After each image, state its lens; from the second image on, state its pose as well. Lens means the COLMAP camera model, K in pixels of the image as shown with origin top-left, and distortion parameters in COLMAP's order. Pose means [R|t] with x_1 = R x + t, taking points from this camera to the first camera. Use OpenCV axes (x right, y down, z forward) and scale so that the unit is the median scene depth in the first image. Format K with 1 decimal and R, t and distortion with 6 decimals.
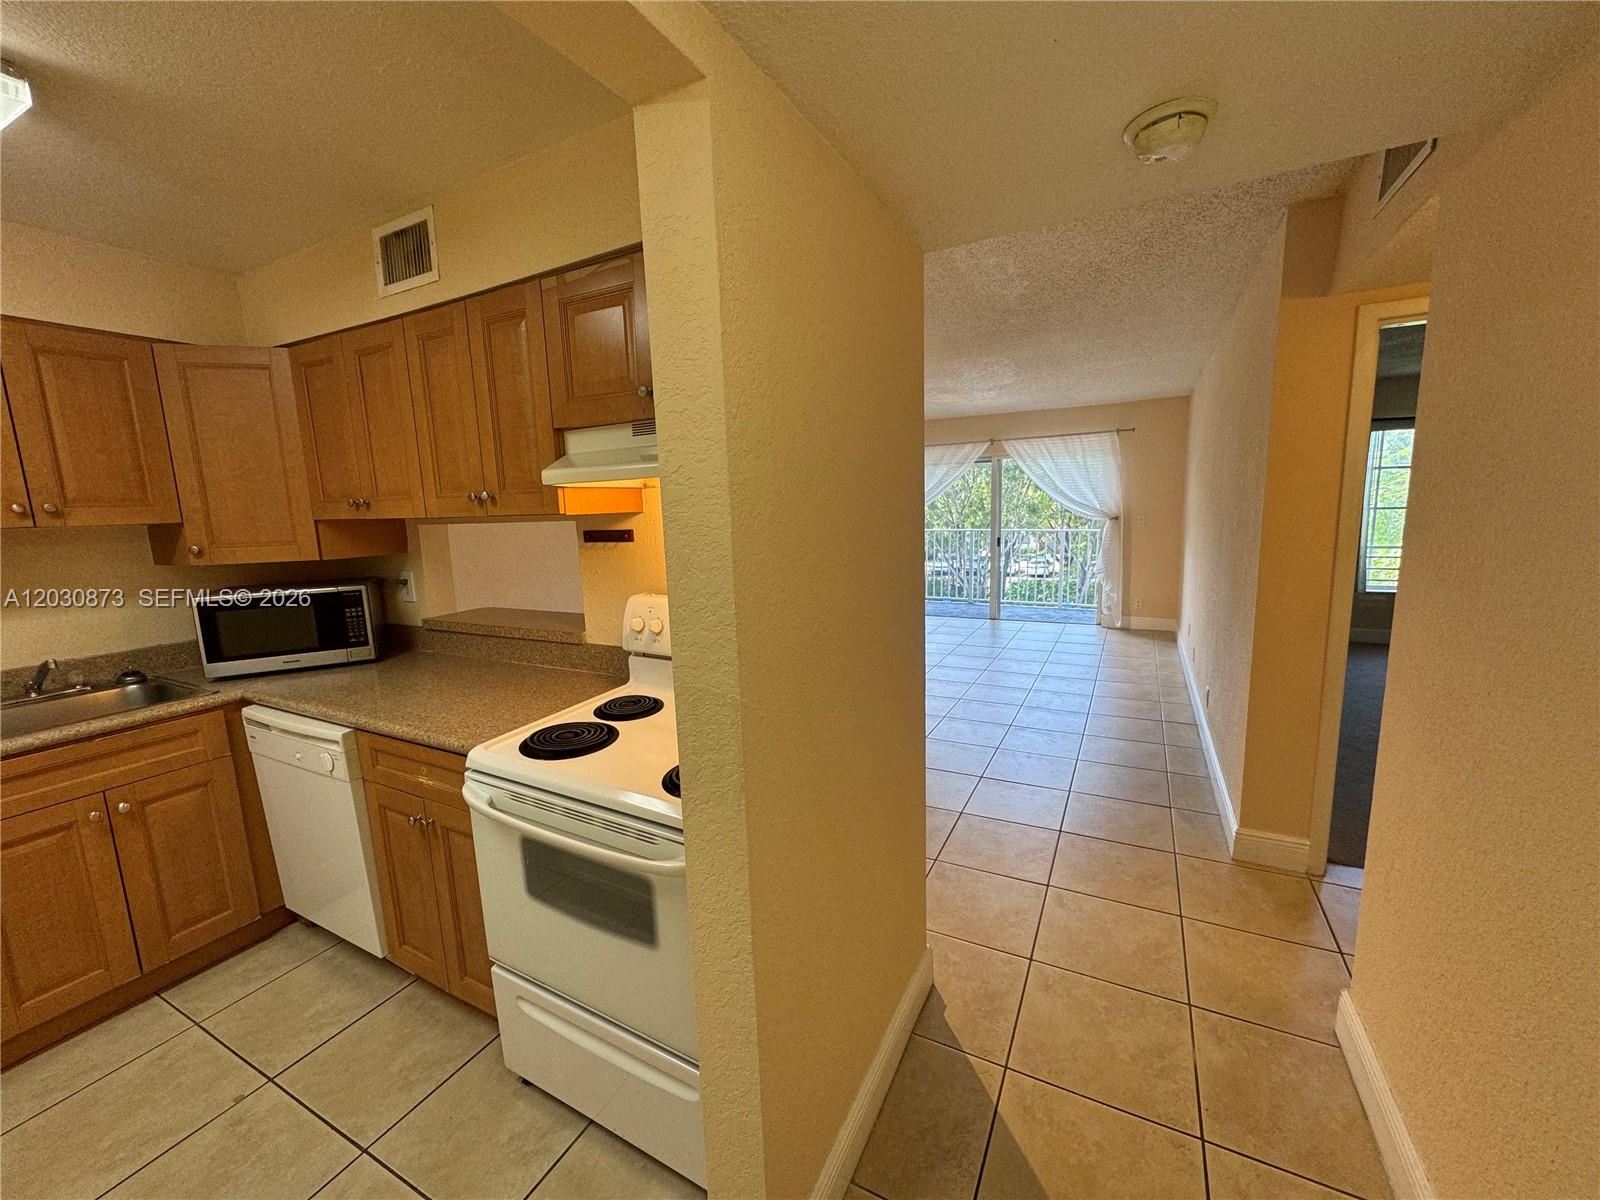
lens RADIAL K [[632.9, 0, 800.0], [0, 632.9, 600.0], [0, 0, 1]] dist [-0.002367, 0.000469]
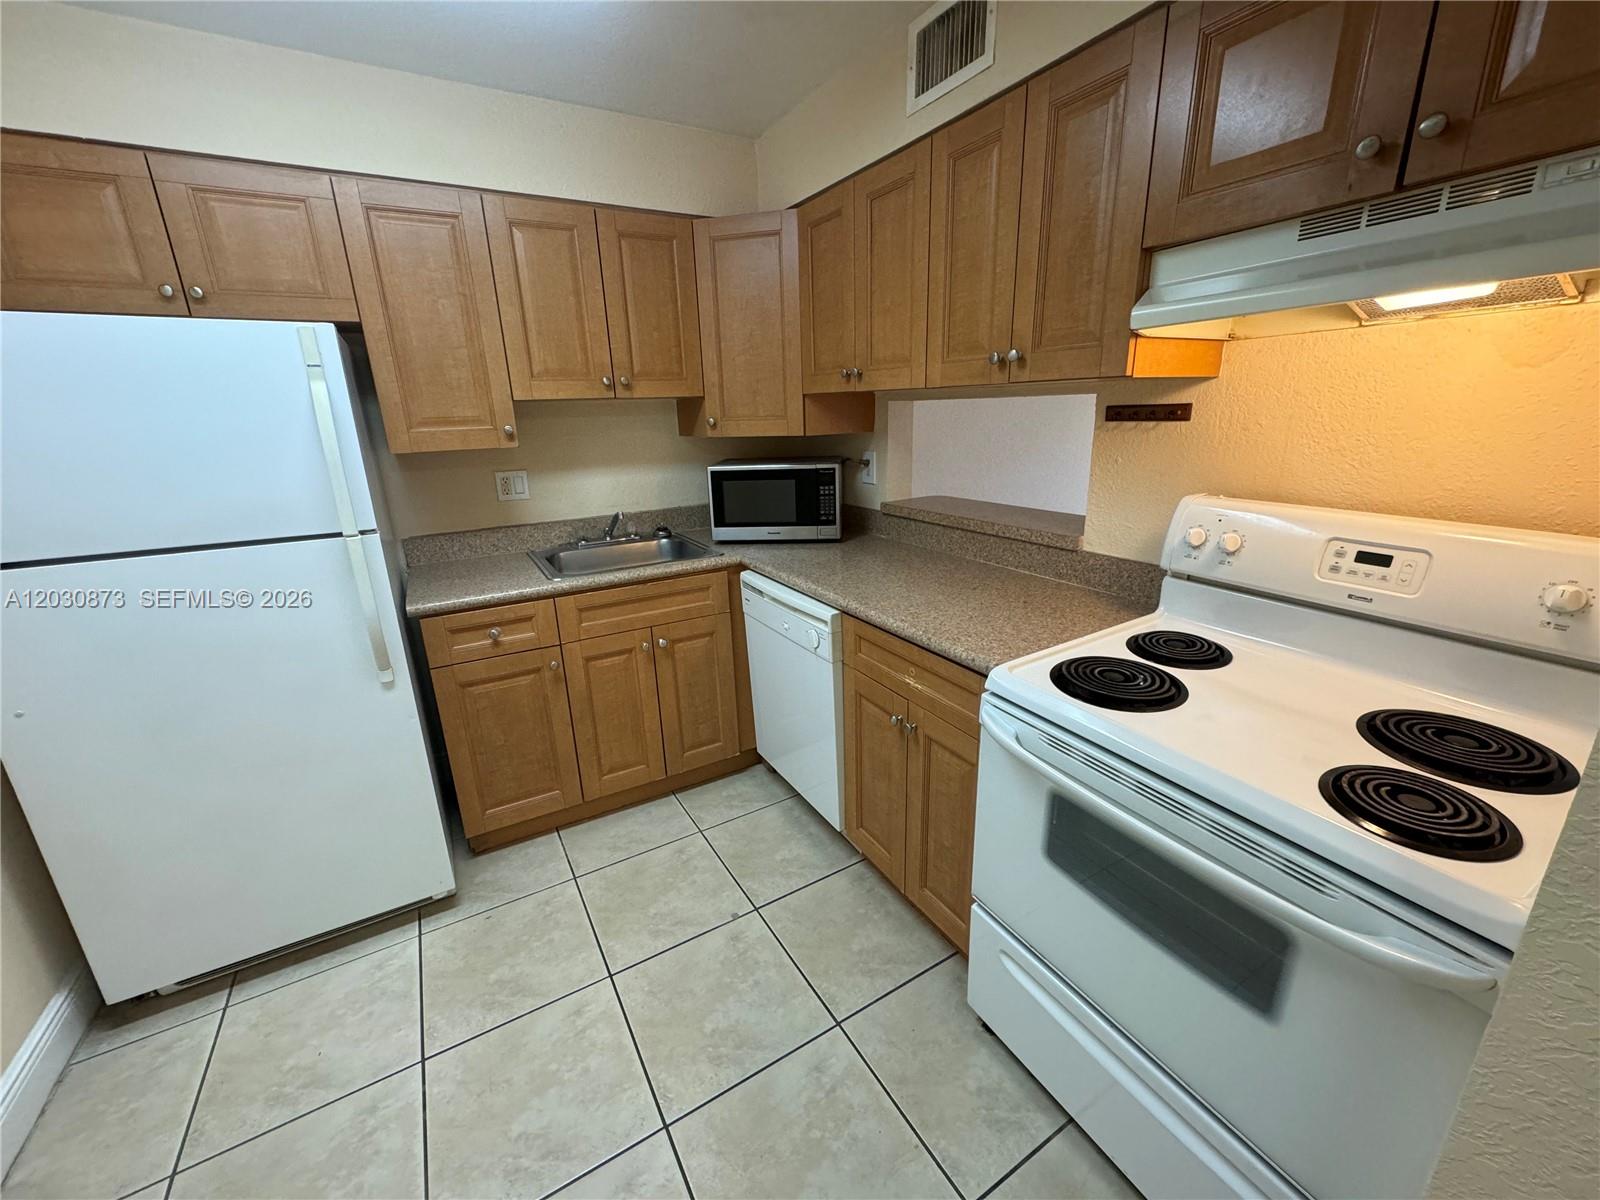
lens RADIAL K [[632.9, 0, 800.0], [0, 632.9, 600.0], [0, 0, 1]] dist [-0.002367, 0.000469]
pose [[0.847546, 0.161281, -0.505623, -0.249920], [-0.078181, 0.980255, 0.181627, 0.013055], [0.524932, -0.114407, 0.843420, 0.135517]]
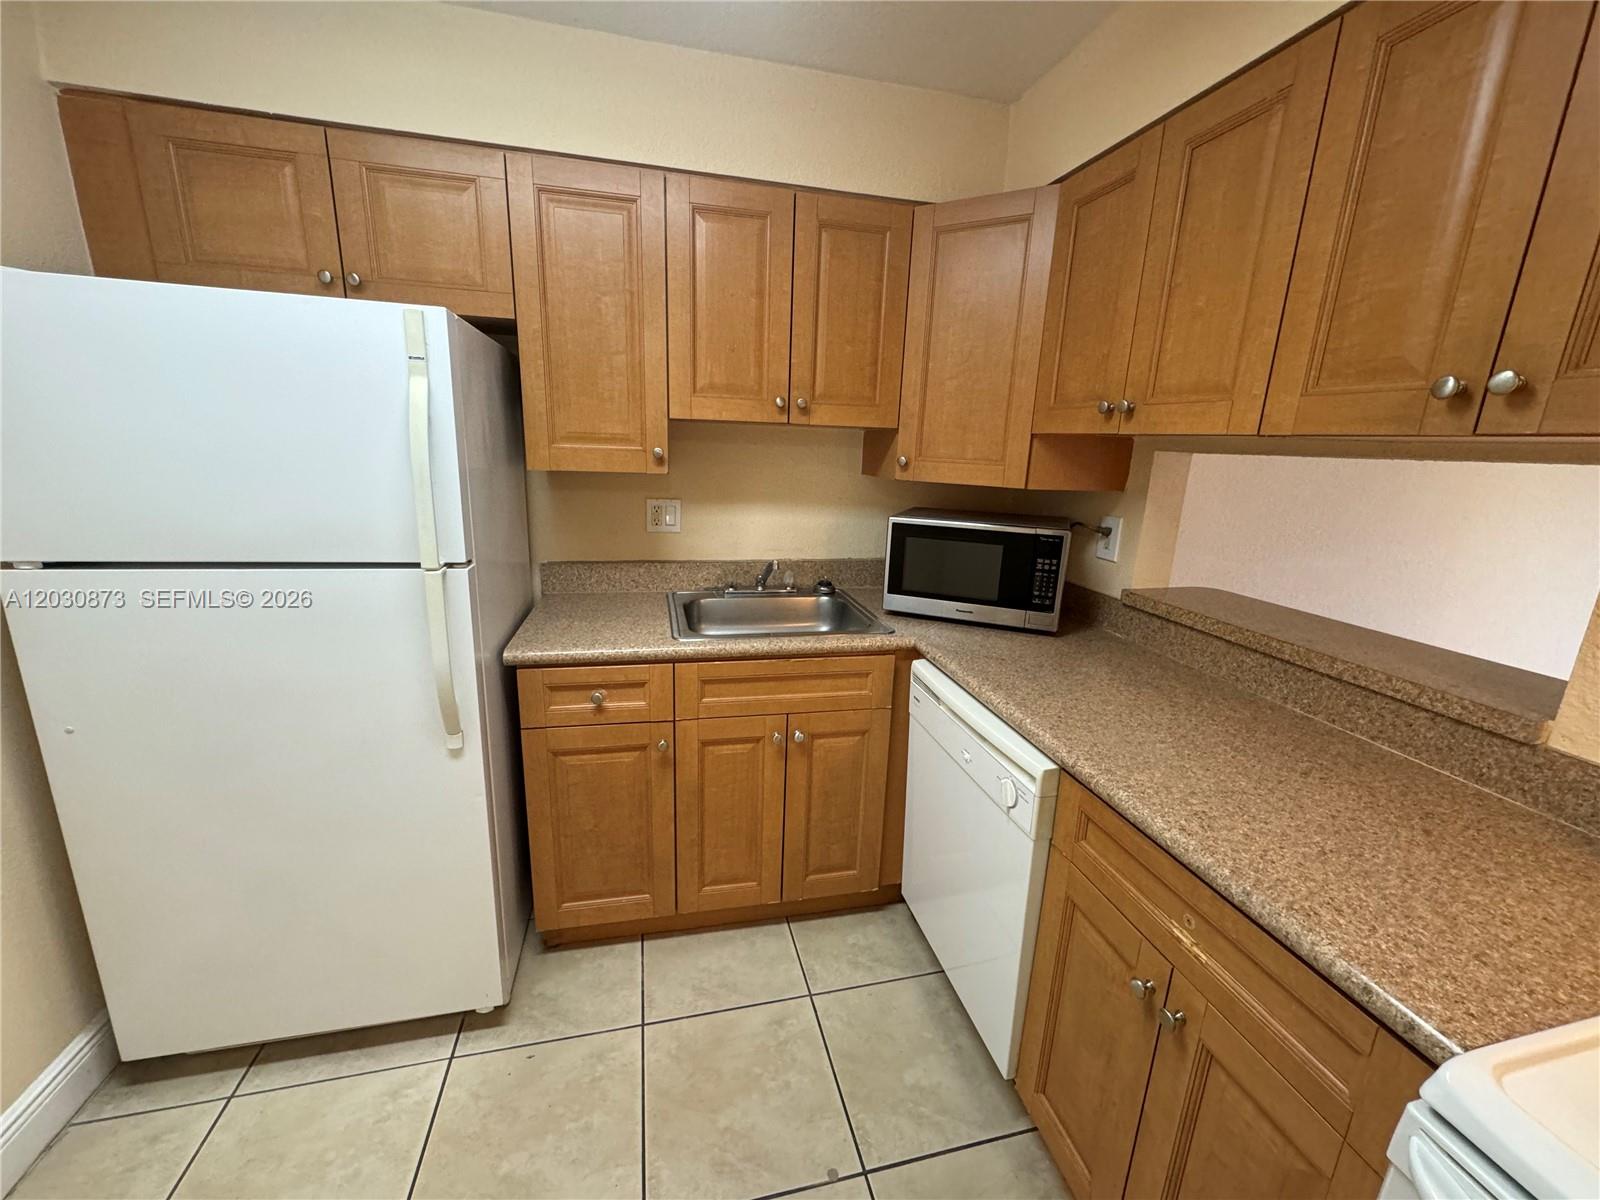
lens RADIAL K [[632.9, 0, 800.0], [0, 632.9, 600.0], [0, 0, 1]] dist [-0.002367, 0.000469]
pose [[0.653182, 0.237397, -0.719025, -0.429764], [-0.171869, 0.971279, 0.164553, -0.015224], [0.737438, 0.016095, 0.675223, 0.356095]]
